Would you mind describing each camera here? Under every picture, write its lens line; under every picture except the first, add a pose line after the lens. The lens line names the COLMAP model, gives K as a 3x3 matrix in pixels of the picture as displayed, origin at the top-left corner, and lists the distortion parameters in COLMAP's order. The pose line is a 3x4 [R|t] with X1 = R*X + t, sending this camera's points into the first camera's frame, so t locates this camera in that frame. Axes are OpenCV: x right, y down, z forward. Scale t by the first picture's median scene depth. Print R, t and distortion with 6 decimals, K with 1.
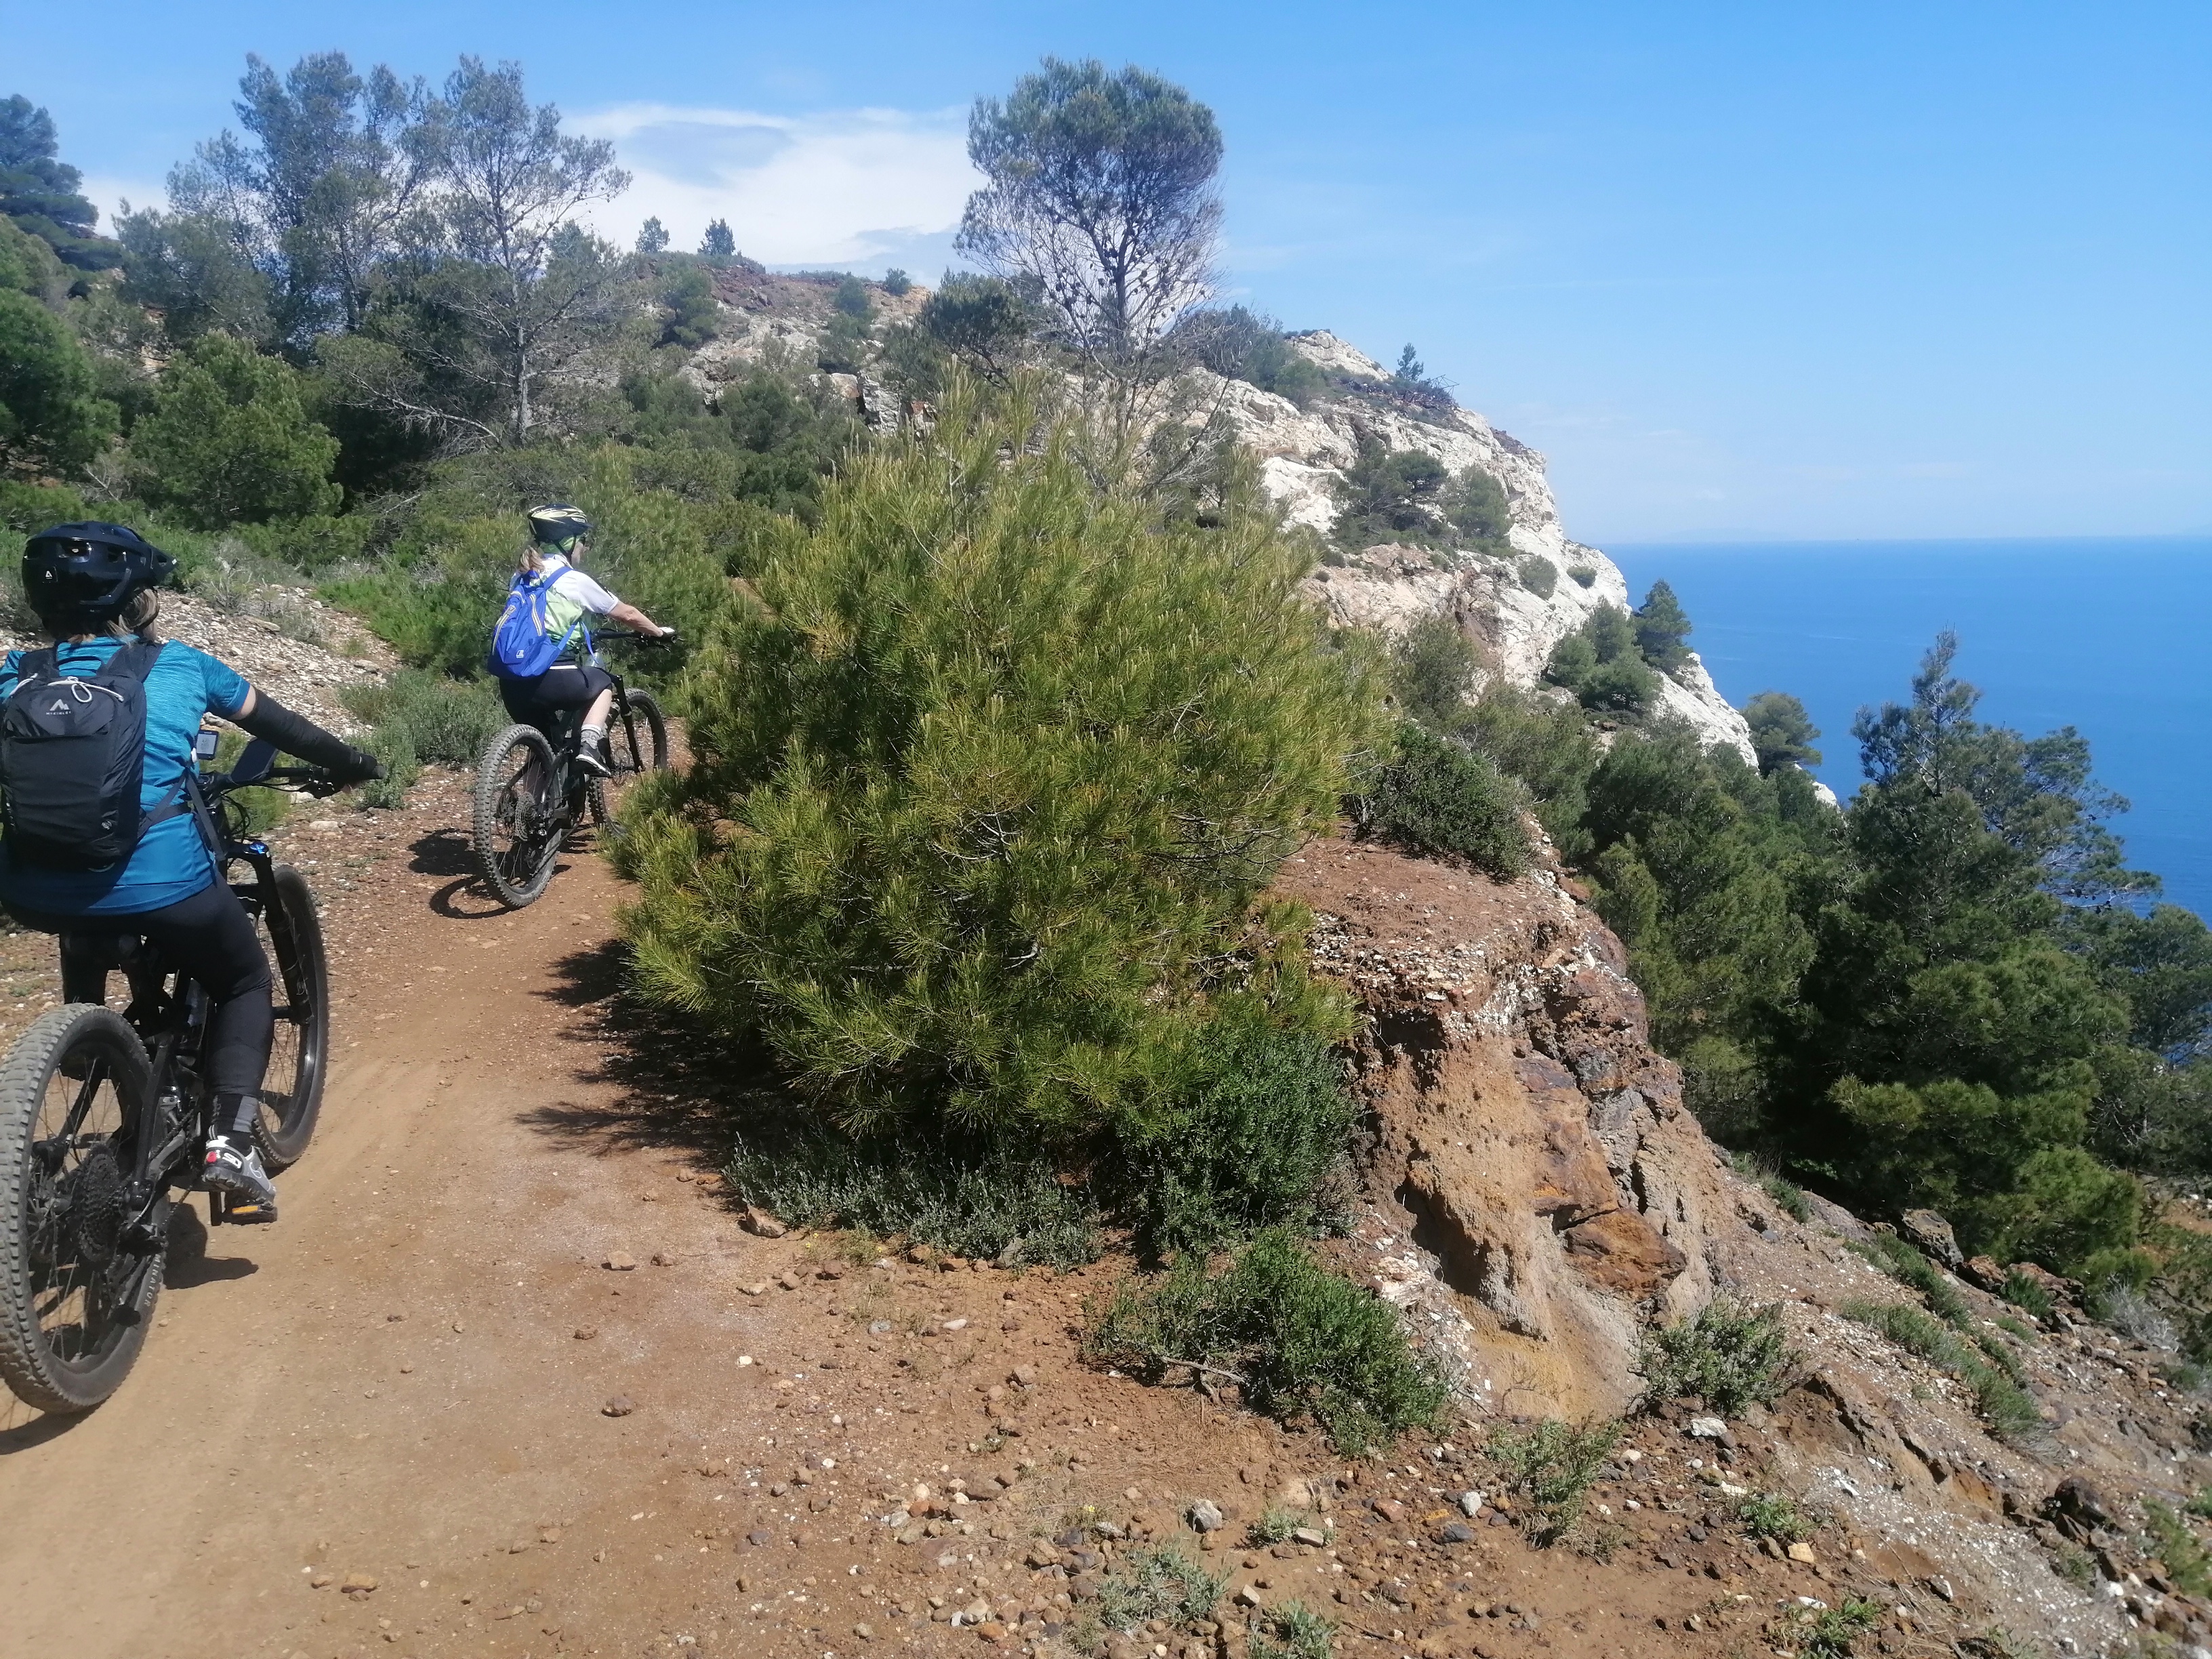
lens RADIAL K [[1676.0, 0, 1114.9], [0, 1676.0, 833.4], [0, 0, 1]] dist [-0.025056, 0.046137]
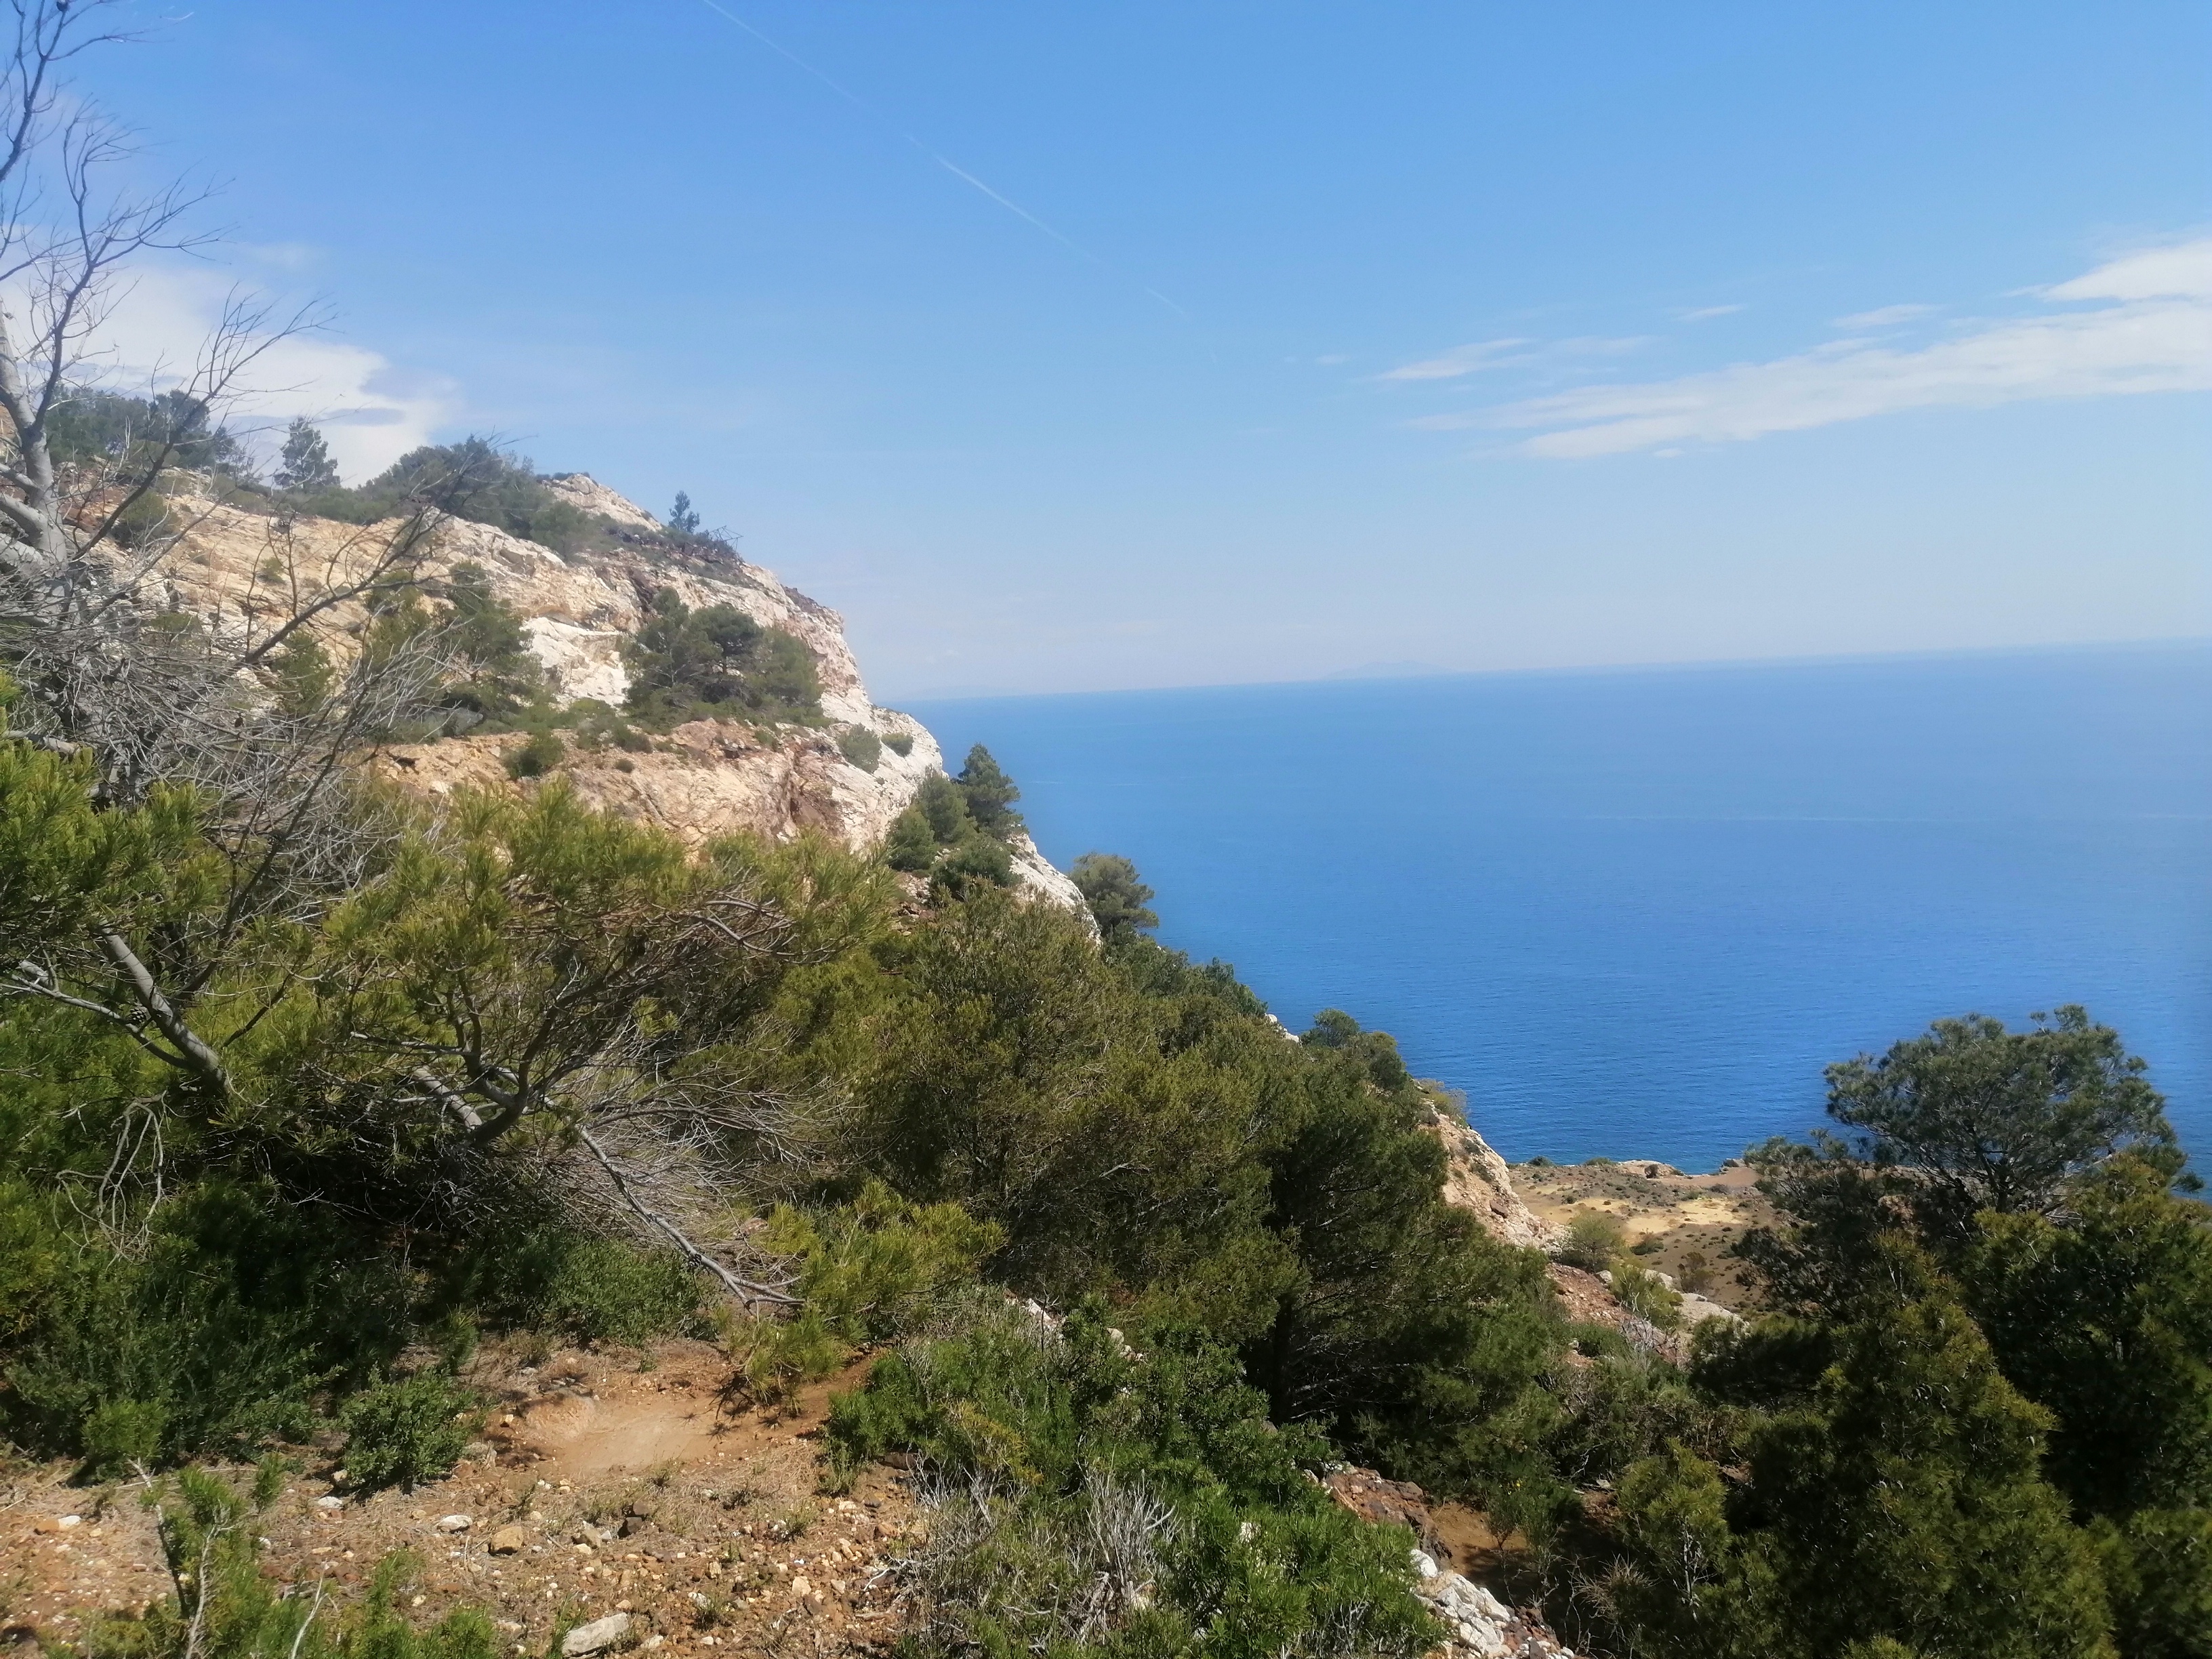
lens RADIAL K [[880.6, 0, 766.3], [0, 880.6, 748.0], [0, 0, 1]] dist [-0.002209, 0.003008]
pose [[0.905631, -0.063502, 0.419285, 0.025995], [0.106820, 0.991003, -0.080634, -0.234162], [-0.410392, 0.117812, 0.904267, 1.161358]]
